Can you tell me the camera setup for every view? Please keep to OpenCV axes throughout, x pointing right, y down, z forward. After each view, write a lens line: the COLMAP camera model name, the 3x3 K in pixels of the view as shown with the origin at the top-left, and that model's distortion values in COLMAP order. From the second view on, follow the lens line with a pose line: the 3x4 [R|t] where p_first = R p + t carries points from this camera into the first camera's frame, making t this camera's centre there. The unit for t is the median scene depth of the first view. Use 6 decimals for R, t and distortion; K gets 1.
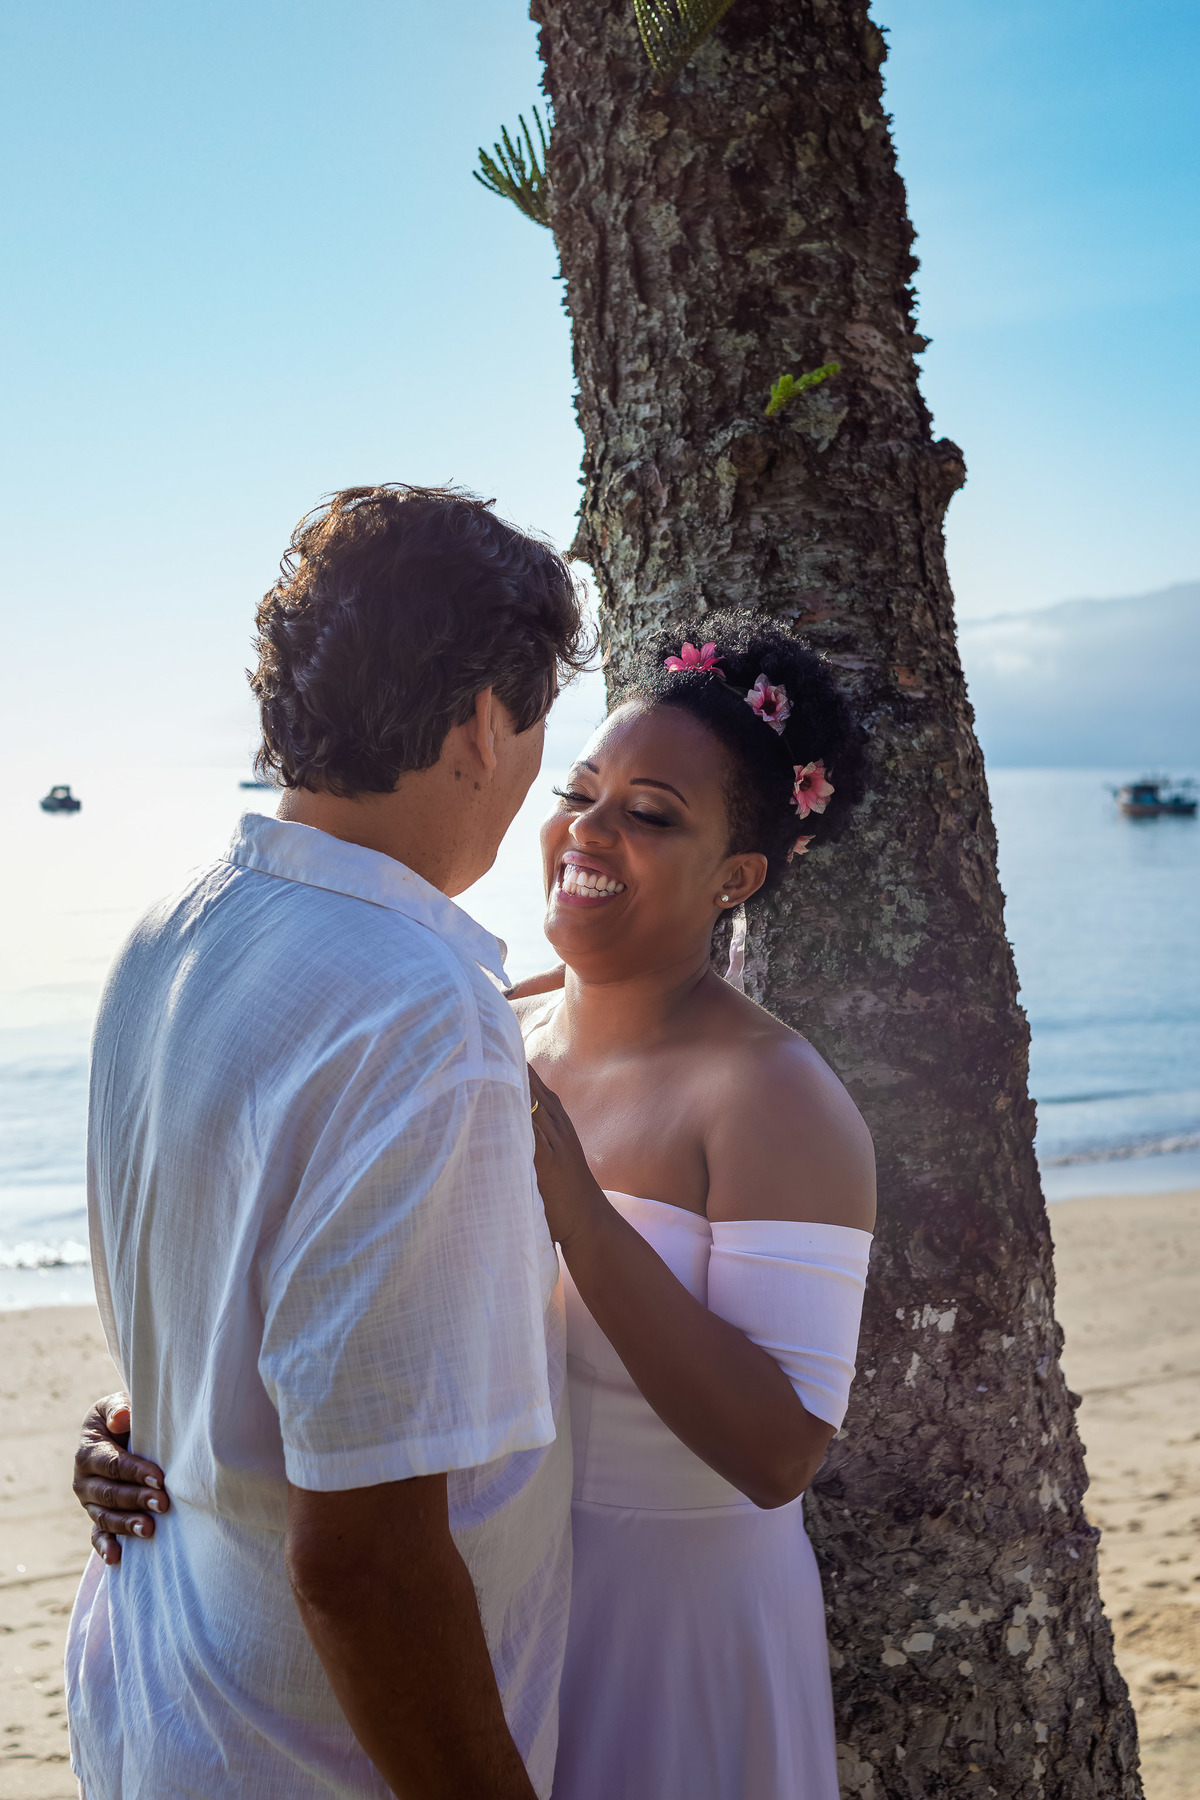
lens RADIAL K [[1759.7, 0, 600.0], [0, 1759.7, 900.0], [0, 0, 1]] dist [0.001867, 0.005868]
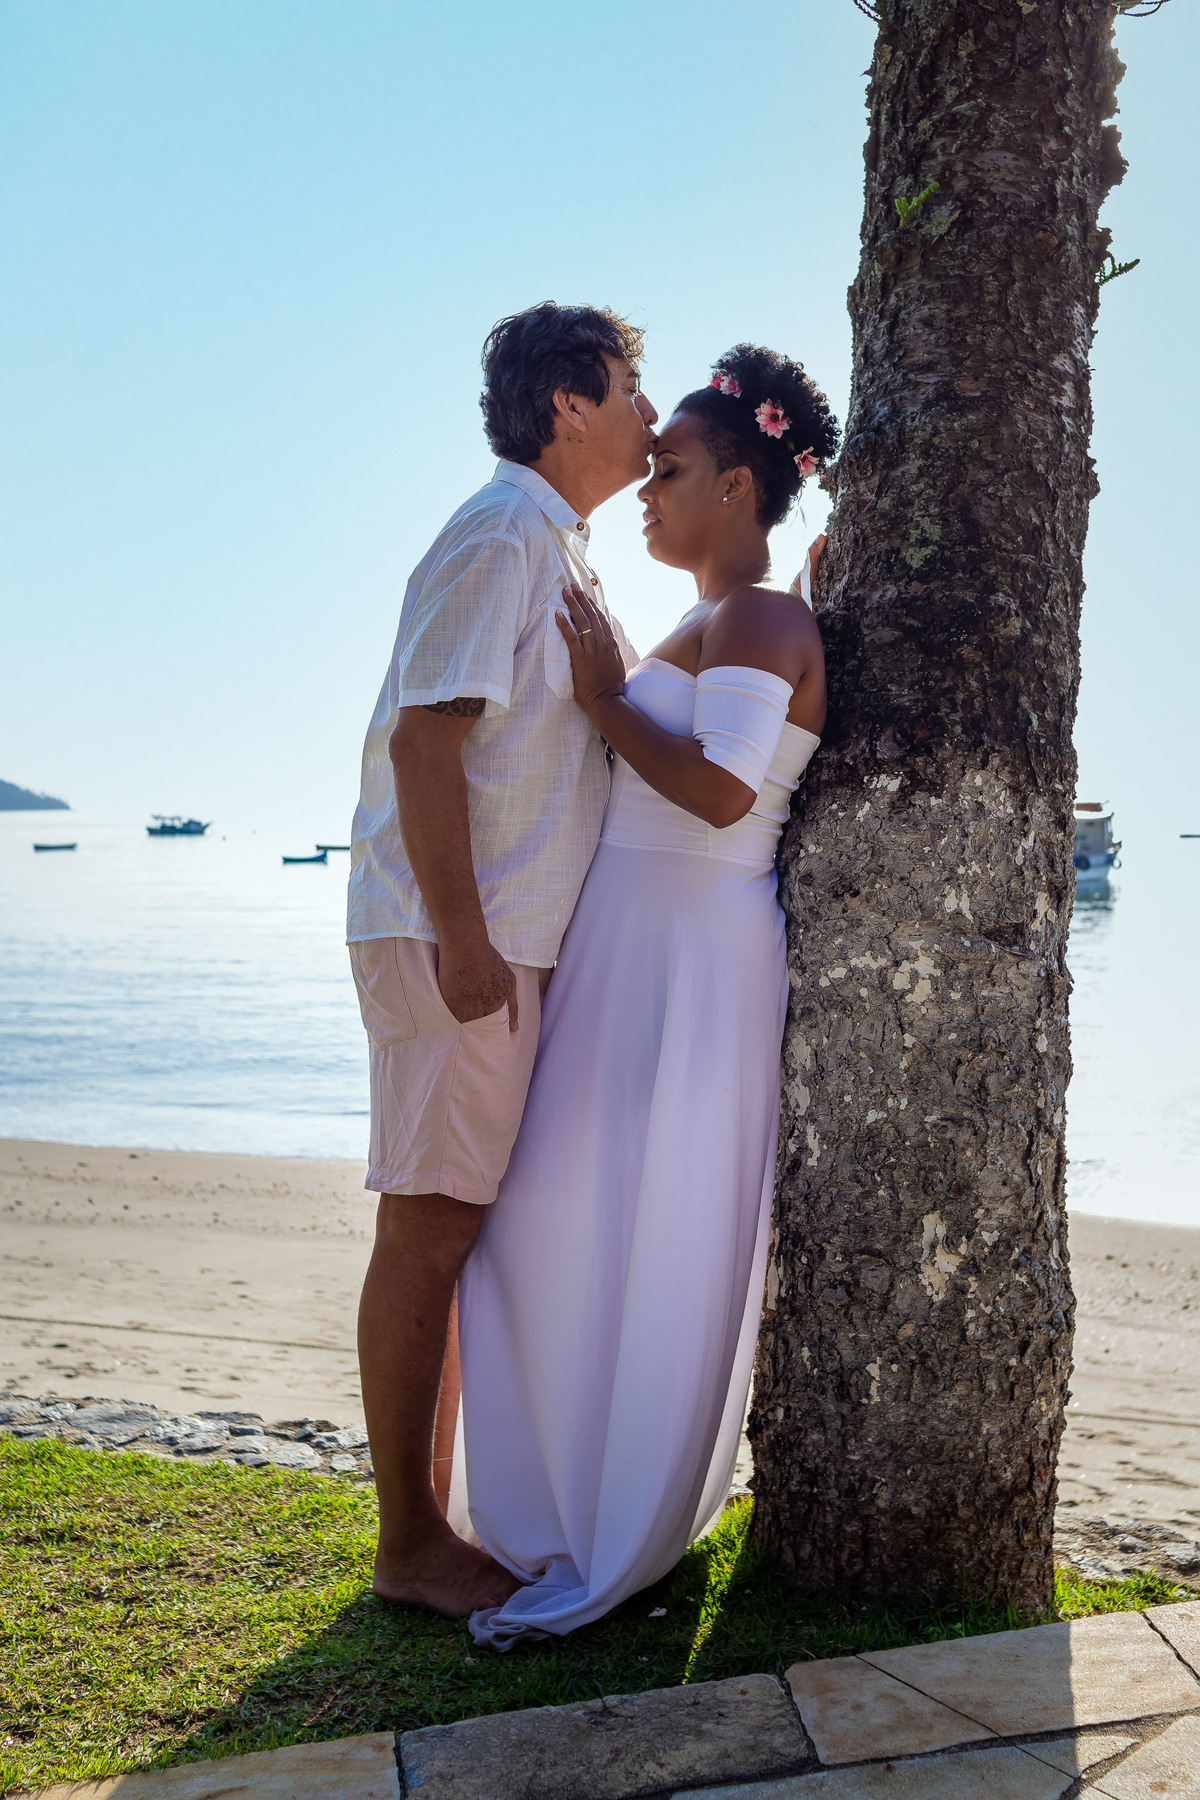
lens RADIAL K [[1759.7, 0, 600.0], [0, 1759.7, 900.0], [0, 0, 1]] dist [0.001867, 0.005868]
pose [[0.749770, 0.033304, -0.660860, 0.986045], [-0.049936, 0.998732, -0.006323, 0.348918], [0.659811, 0.037742, 0.750483, -0.307557]]
